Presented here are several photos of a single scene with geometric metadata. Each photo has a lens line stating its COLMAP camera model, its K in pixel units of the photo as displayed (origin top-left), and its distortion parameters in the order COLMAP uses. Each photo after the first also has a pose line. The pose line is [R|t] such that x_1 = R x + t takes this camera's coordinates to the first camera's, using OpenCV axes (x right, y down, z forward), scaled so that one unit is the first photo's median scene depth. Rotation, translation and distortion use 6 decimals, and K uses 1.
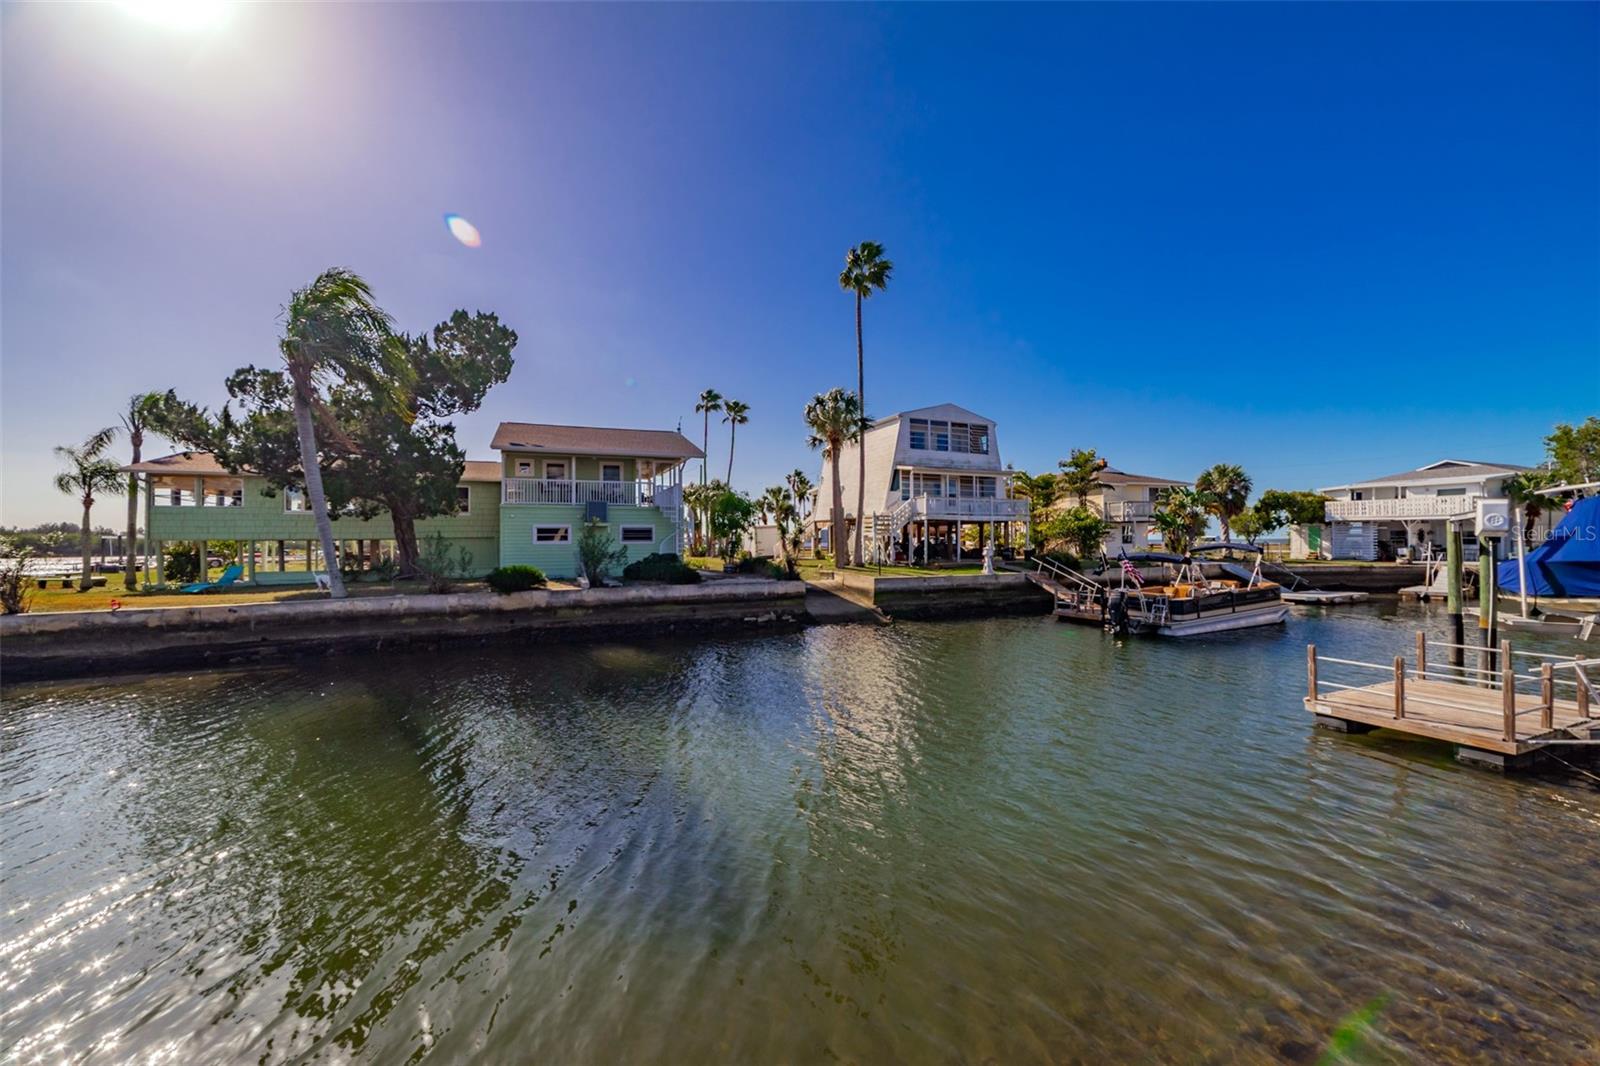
lens RADIAL K [[619.0, 0, 798.6], [0, 619.0, 527.3], [0, 0, 1]] dist [-0.016393, 0.002780]
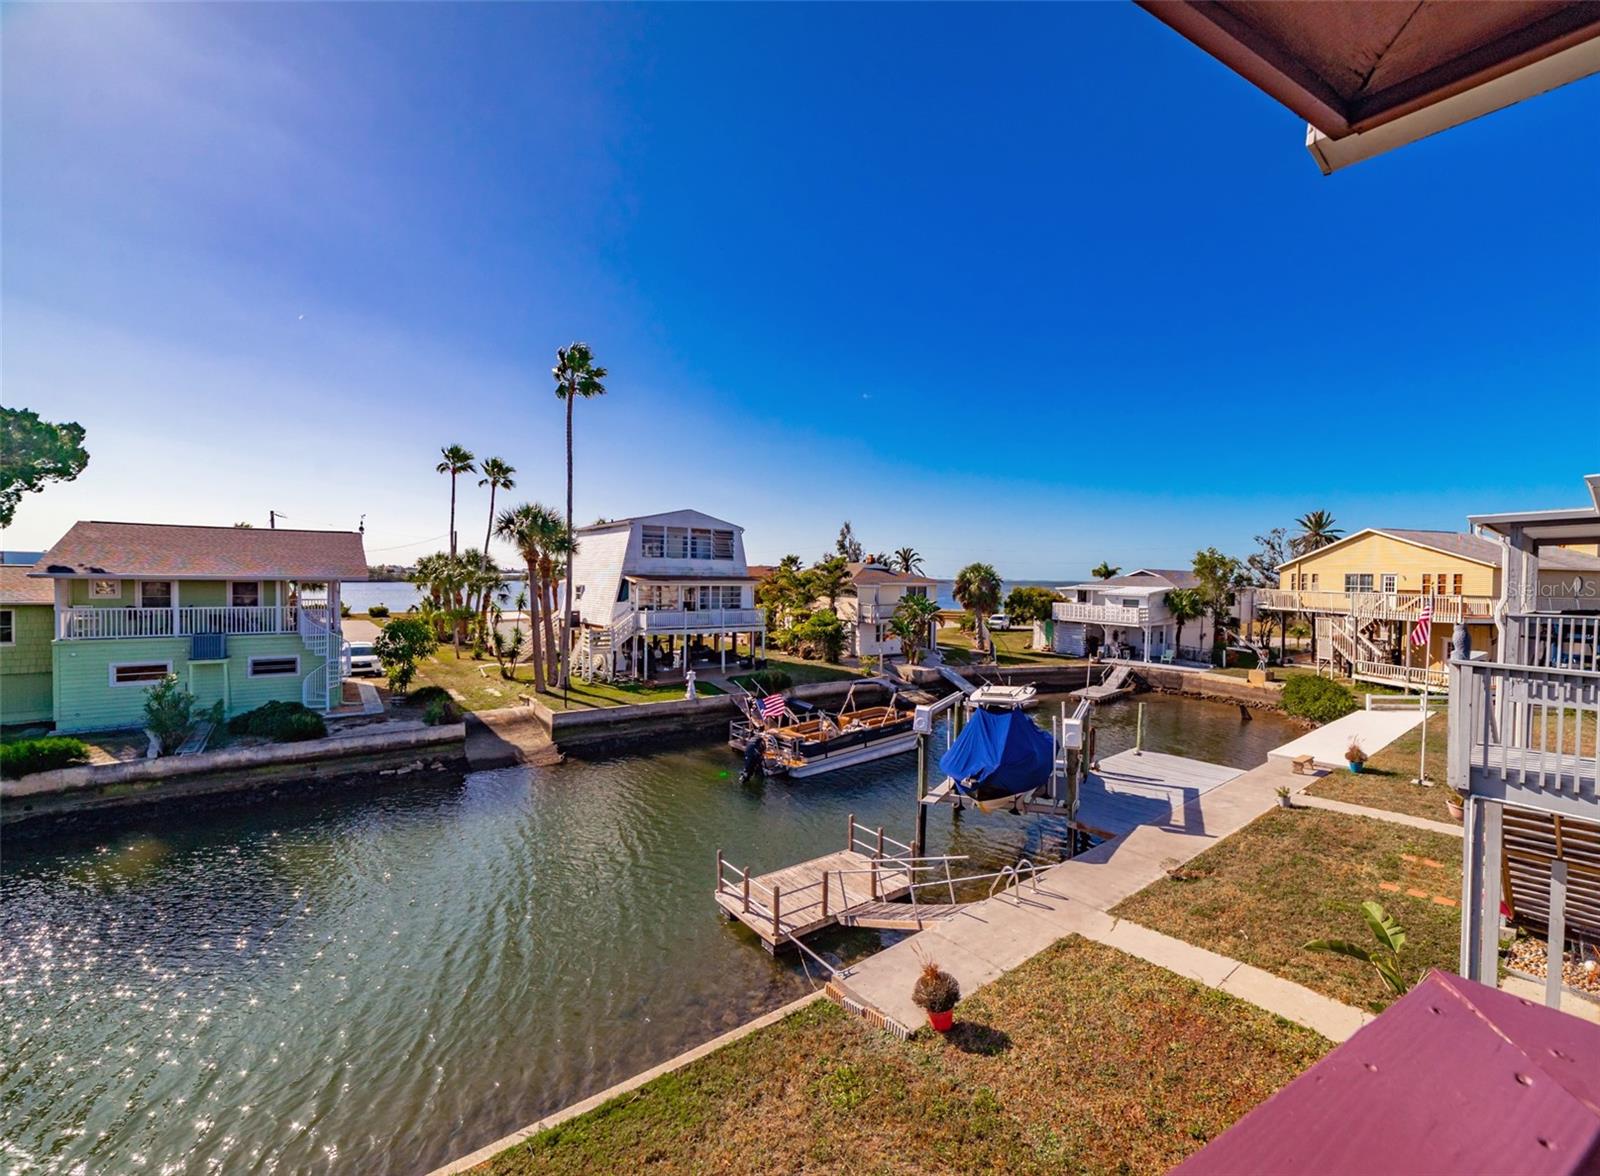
lens RADIAL K [[690.7, 0, 889.1], [0, 690.7, 585.7], [0, 0, 1]] dist [-0.008893, 0.003310]
pose [[0.955854, 0.011734, 0.293608, 0.261884], [-0.023811, 0.999009, 0.037591, -0.147949], [-0.292876, -0.042923, 0.955187, -0.158392]]
